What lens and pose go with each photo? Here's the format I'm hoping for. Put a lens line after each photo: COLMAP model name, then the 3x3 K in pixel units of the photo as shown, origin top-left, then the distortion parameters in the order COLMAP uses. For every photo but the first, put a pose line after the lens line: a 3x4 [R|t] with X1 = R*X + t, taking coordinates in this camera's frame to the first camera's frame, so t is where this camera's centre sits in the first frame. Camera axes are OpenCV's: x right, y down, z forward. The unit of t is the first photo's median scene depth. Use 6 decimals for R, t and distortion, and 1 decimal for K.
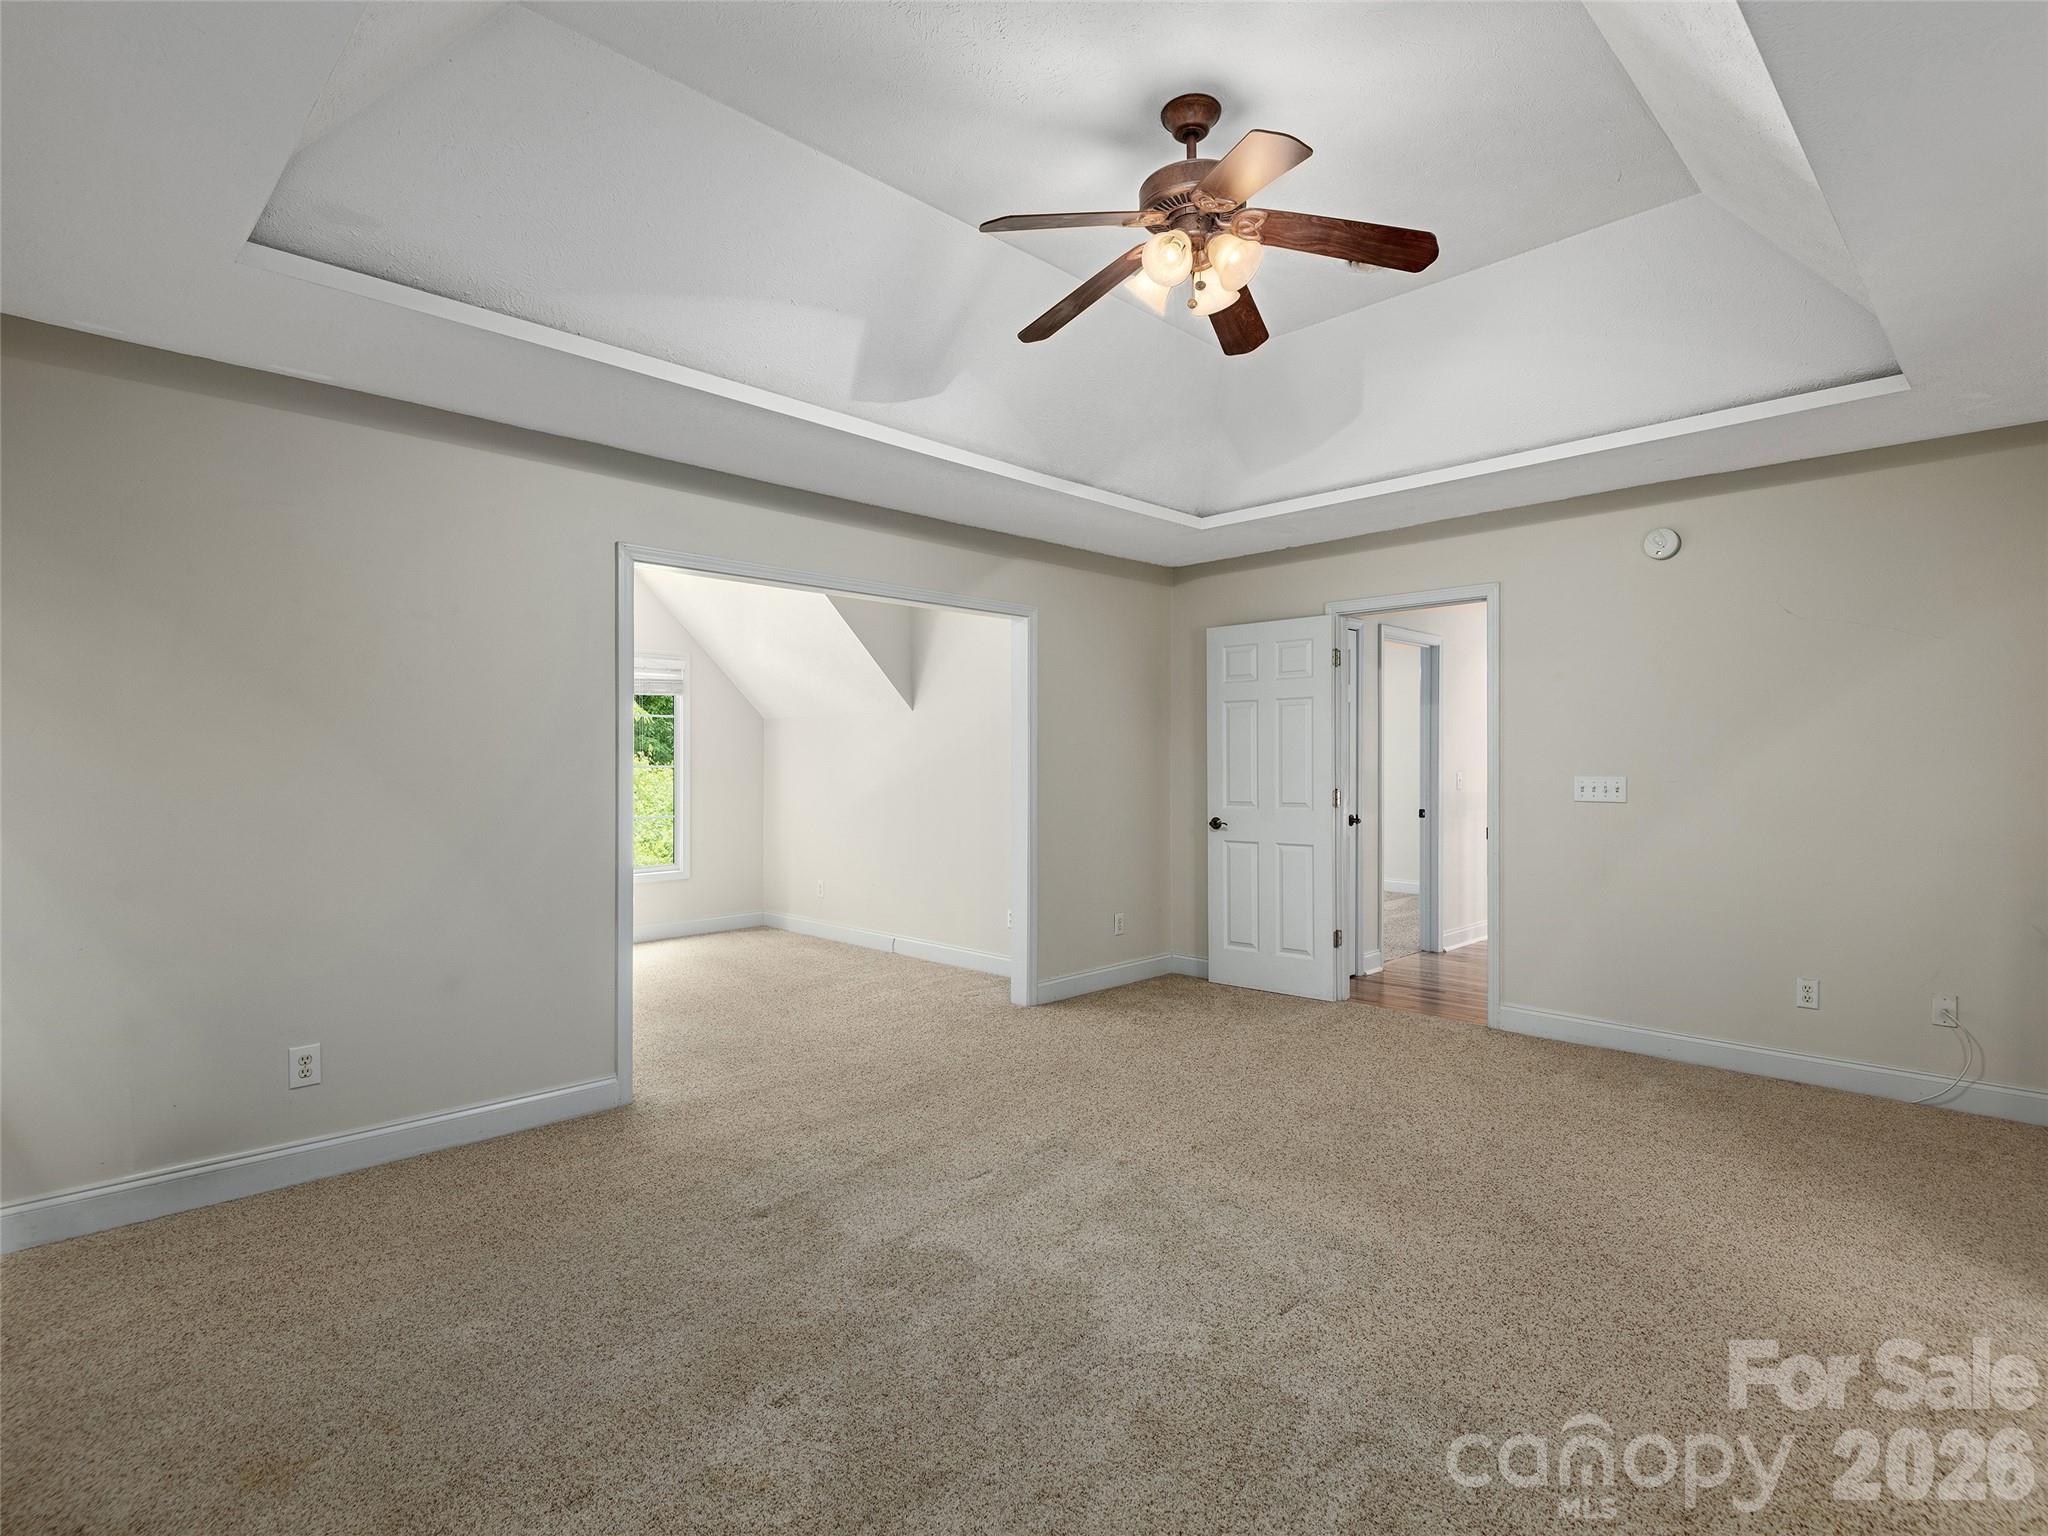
lens RADIAL K [[1044.5, 0, 1022.5], [0, 1044.5, 769.2], [0, 0, 1]] dist [0.017236, -0.007243]
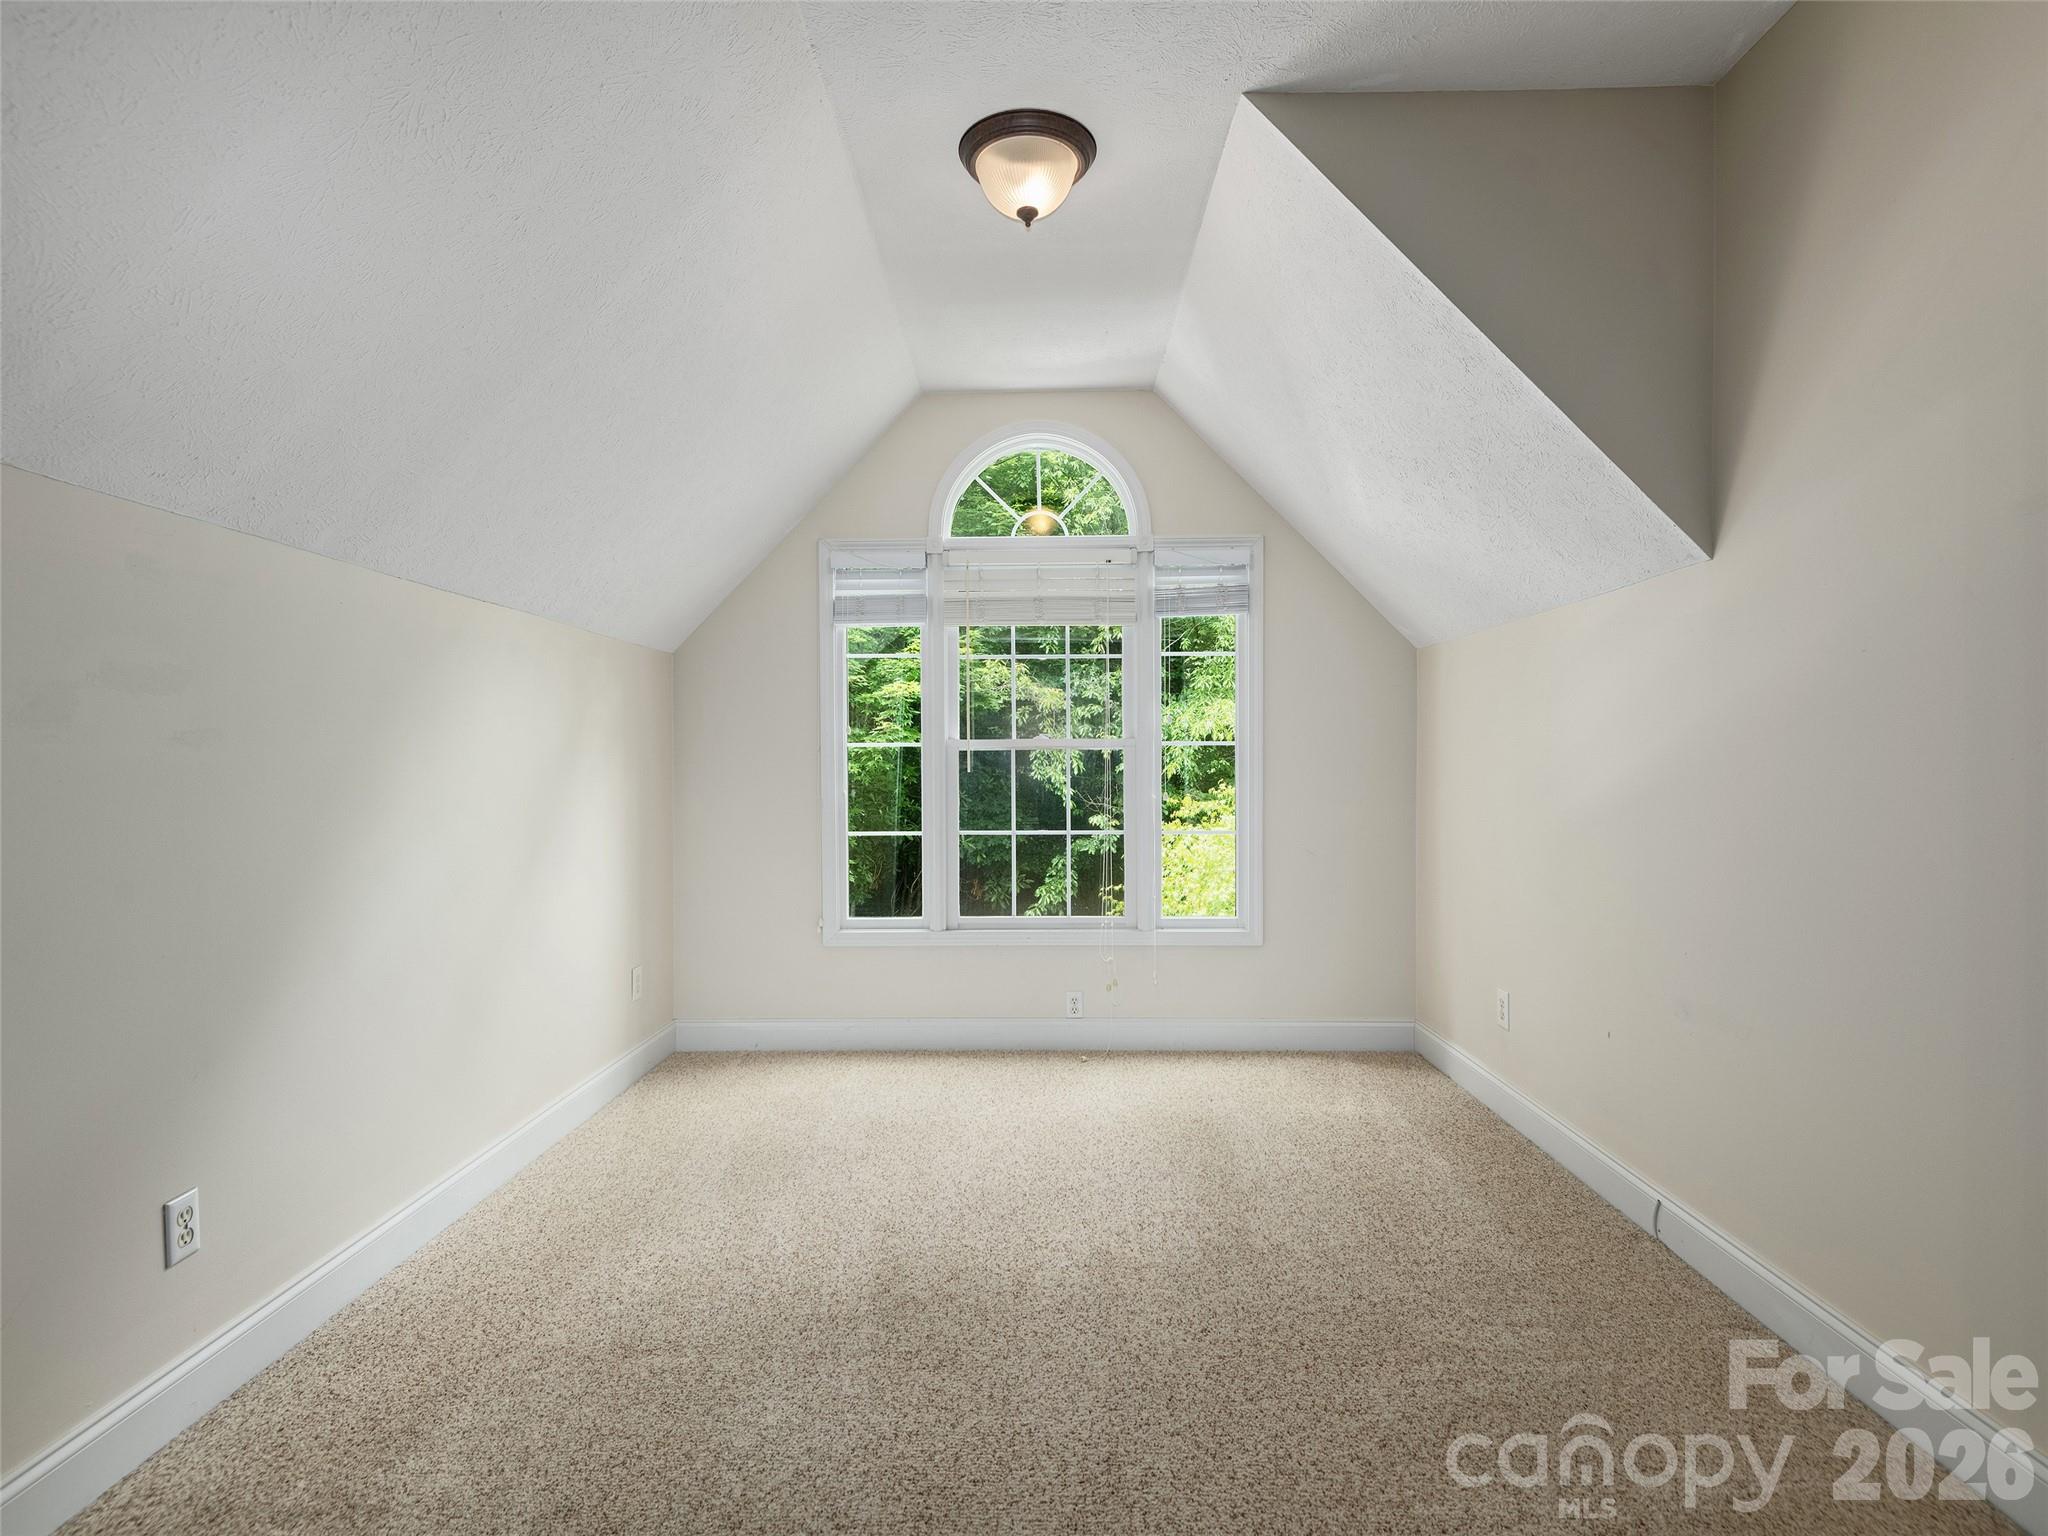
lens RADIAL K [[1044.5, 0, 1026.0], [0, 1044.5, 774.6], [0, 0, 1]] dist [0.017236, -0.007243]
pose [[0.688491, 0.001209, -0.725244, -0.009710], [0.003497, 0.999981, 0.004987, 0.010475], [0.725237, -0.005969, 0.688474, 0.548673]]
